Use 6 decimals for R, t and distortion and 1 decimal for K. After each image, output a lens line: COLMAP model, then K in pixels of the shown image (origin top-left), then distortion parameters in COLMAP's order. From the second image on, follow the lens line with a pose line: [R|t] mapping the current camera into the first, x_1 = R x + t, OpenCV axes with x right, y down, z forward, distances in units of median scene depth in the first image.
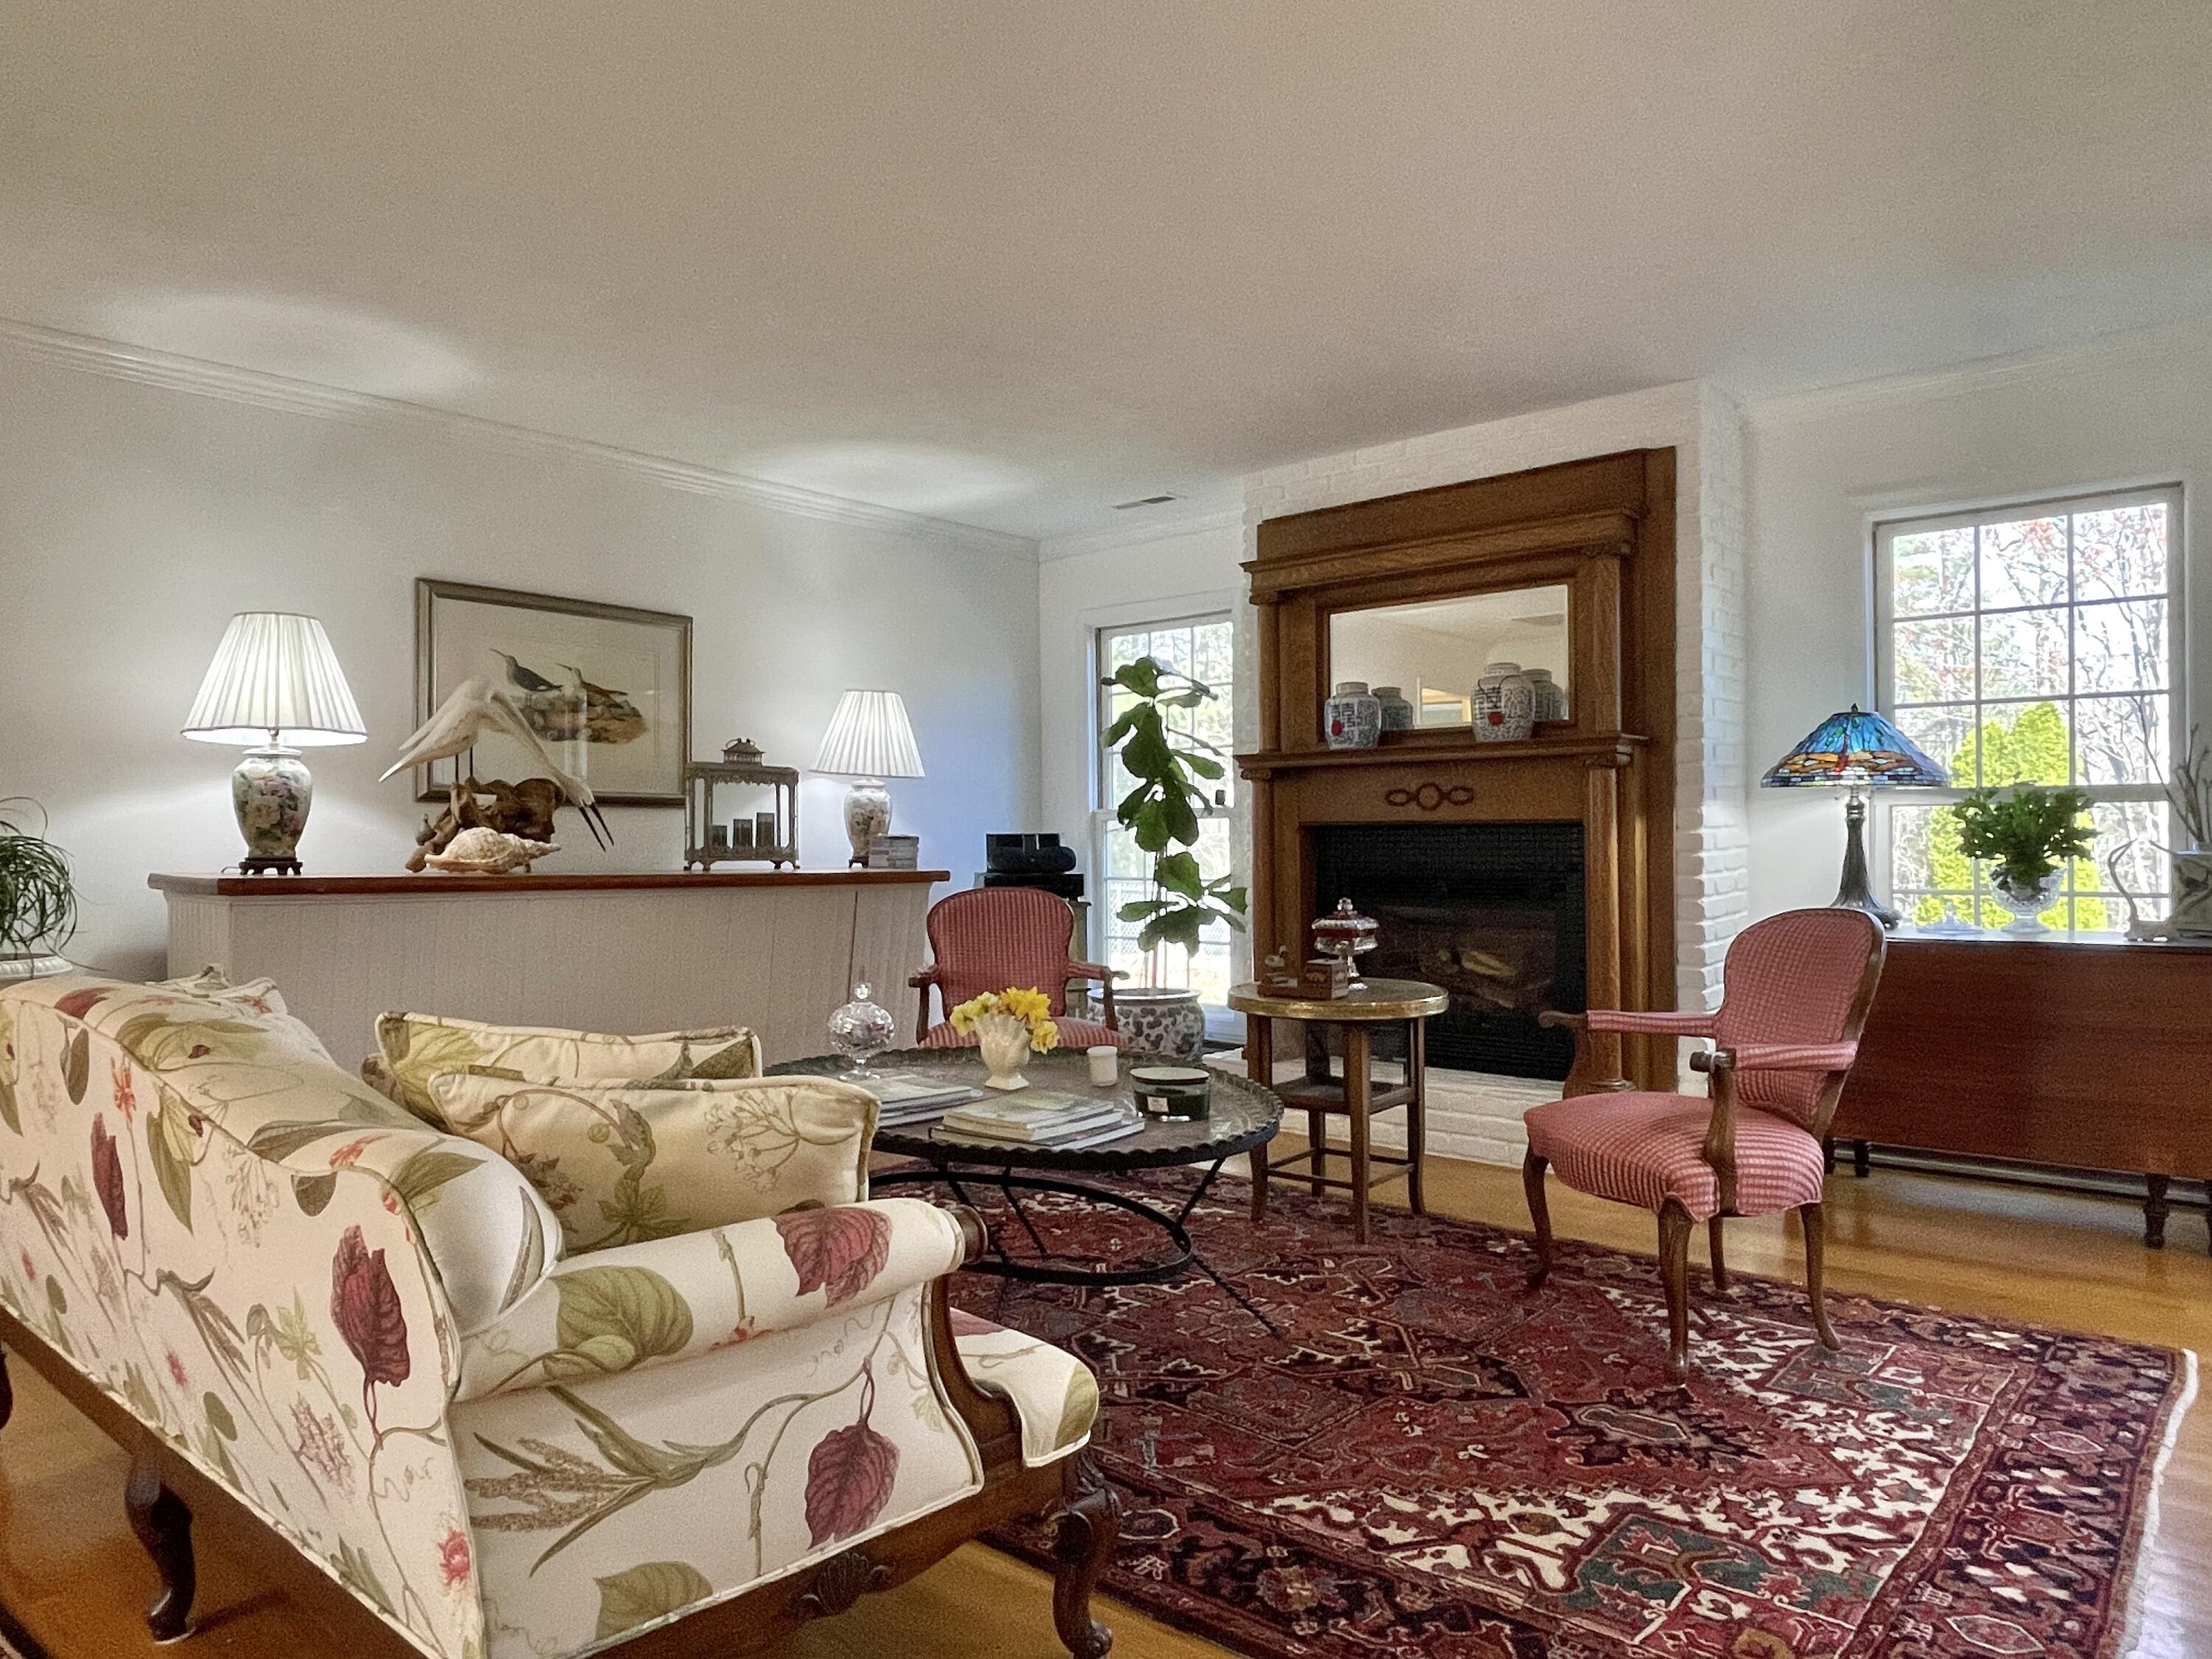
lens RADIAL K [[1397.1, 0, 1114.9], [0, 1397.1, 827.5], [0, 0, 1]] dist [-0.004161, 0.000802]
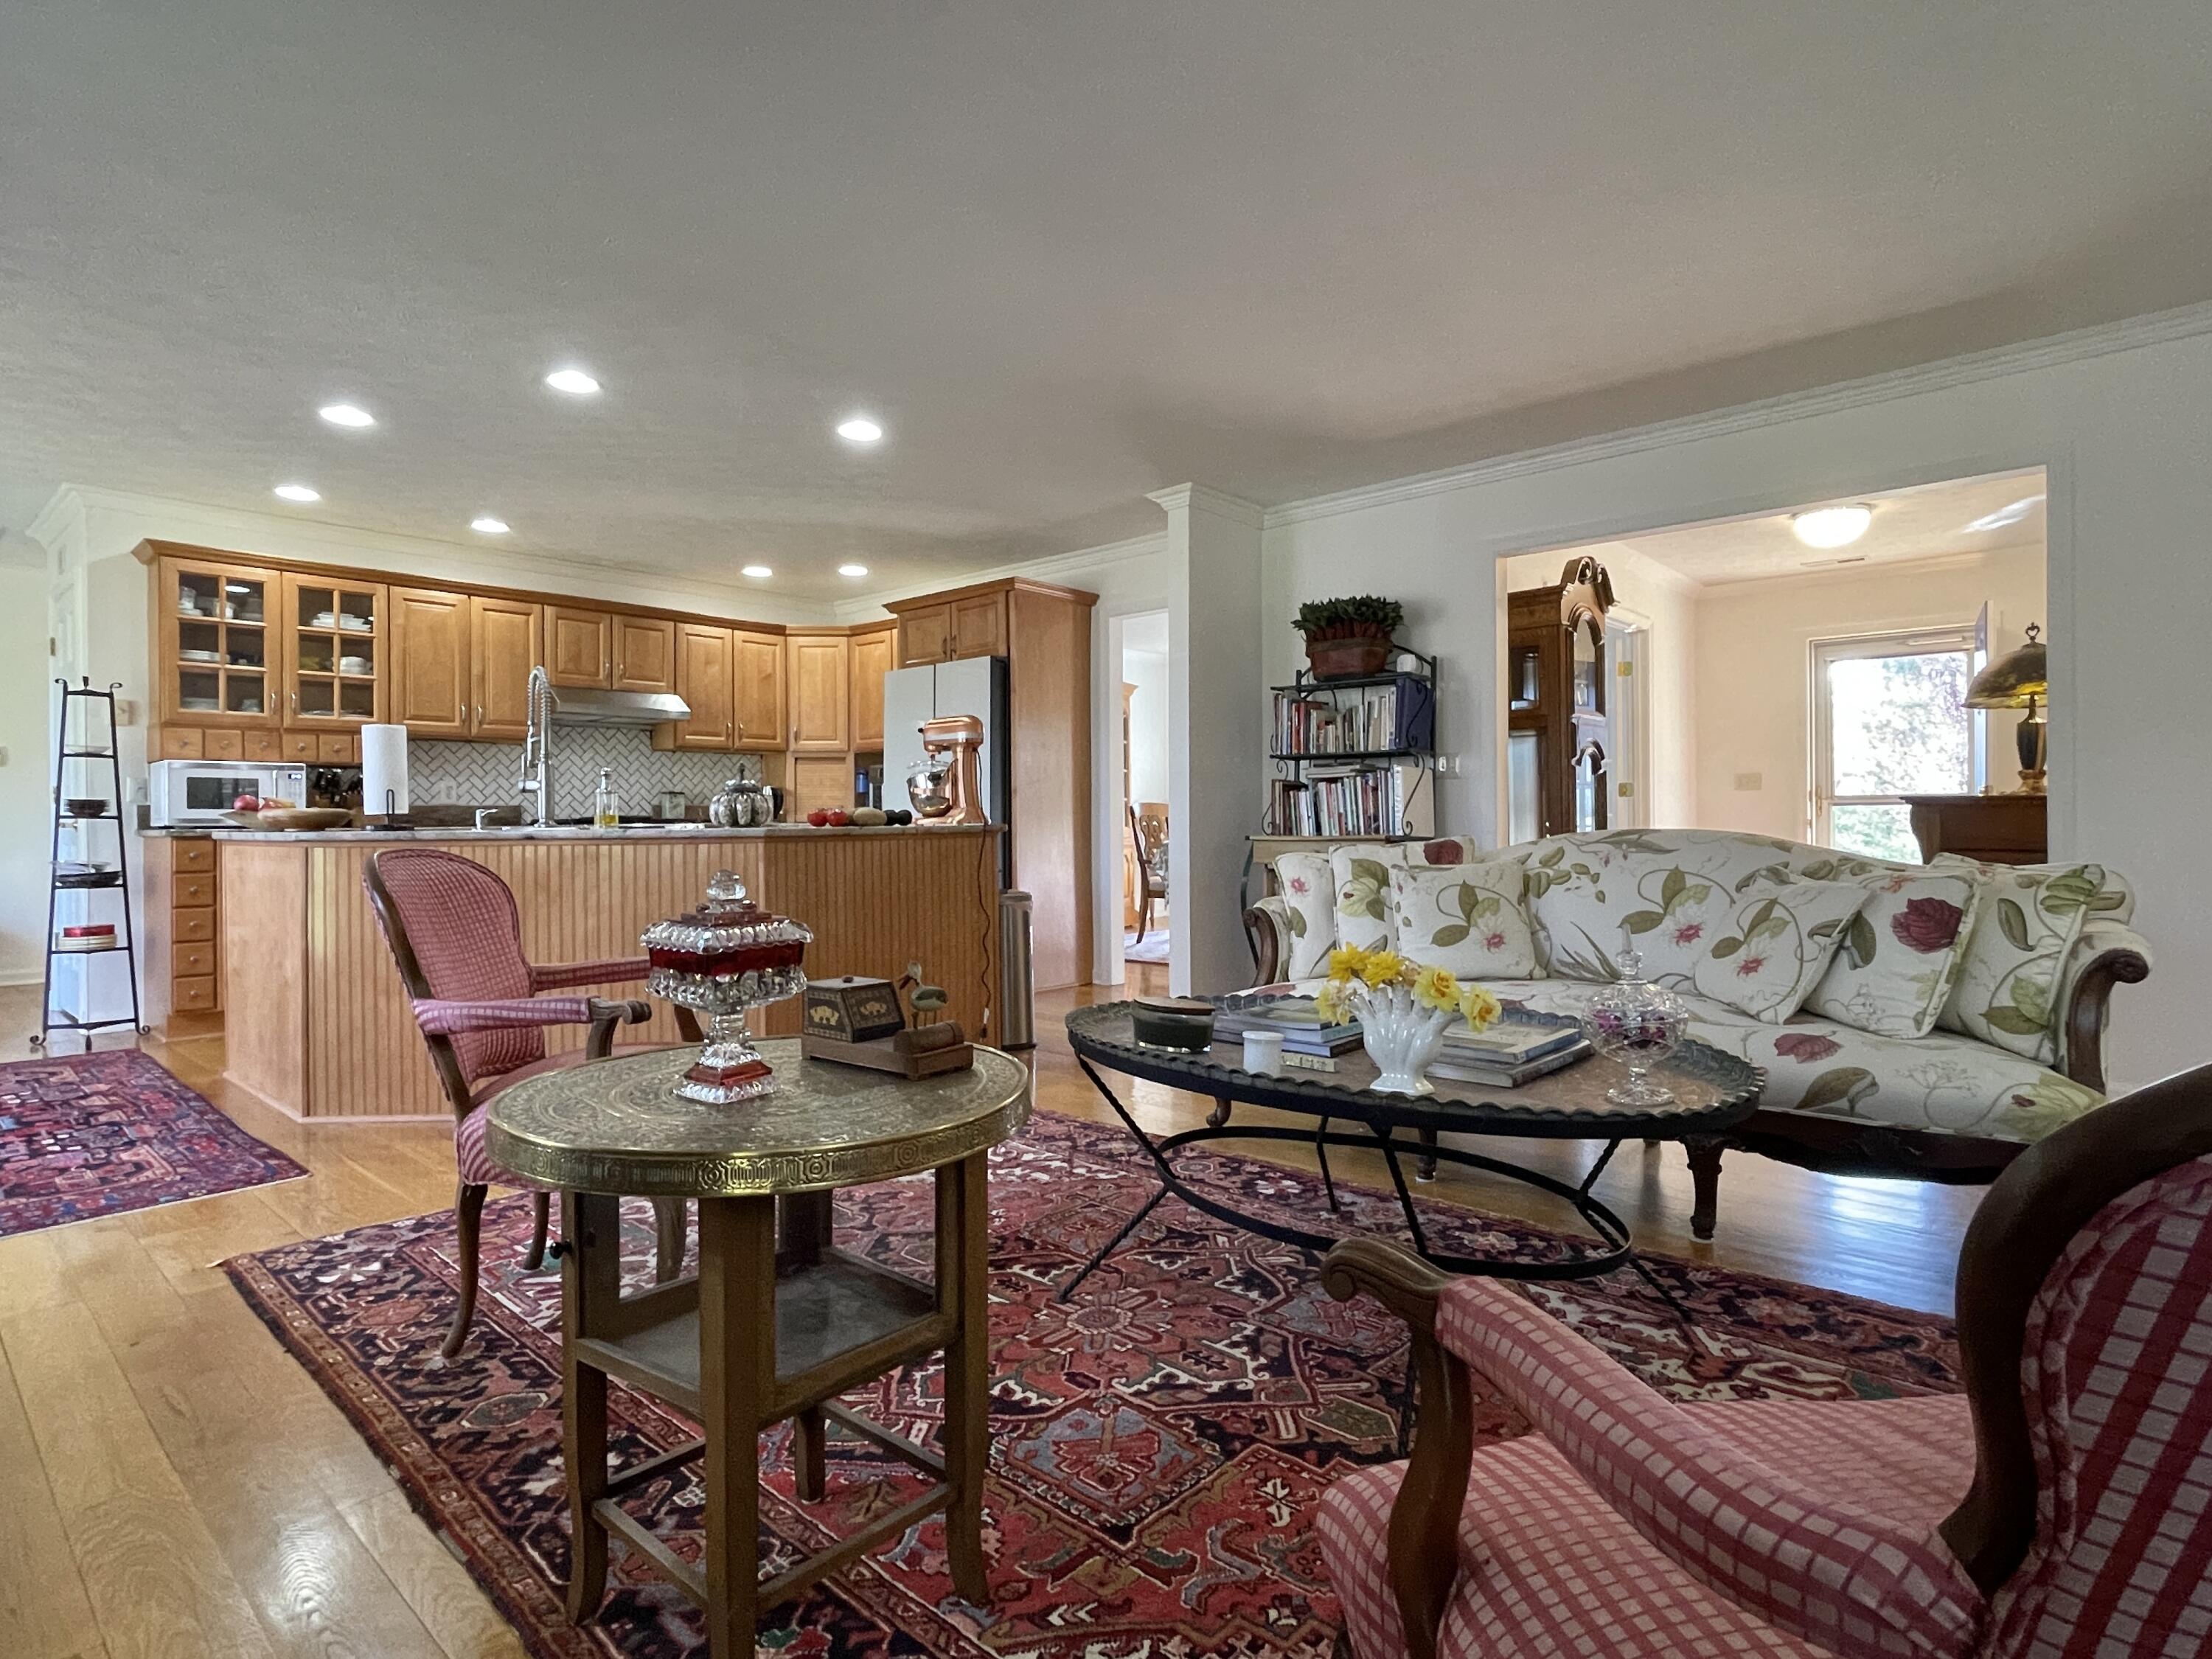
lens RADIAL K [[1199.5, 0, 1120.4], [0, 1199.5, 819.0], [0, 0, 1]] dist [-0.005302, 0.002675]
pose [[-0.999632, 0.019951, 0.018363, 0.051242], [0.019920, 0.999800, -0.001892, 0.046163], [-0.018397, -0.001526, -0.999830, 1.608903]]
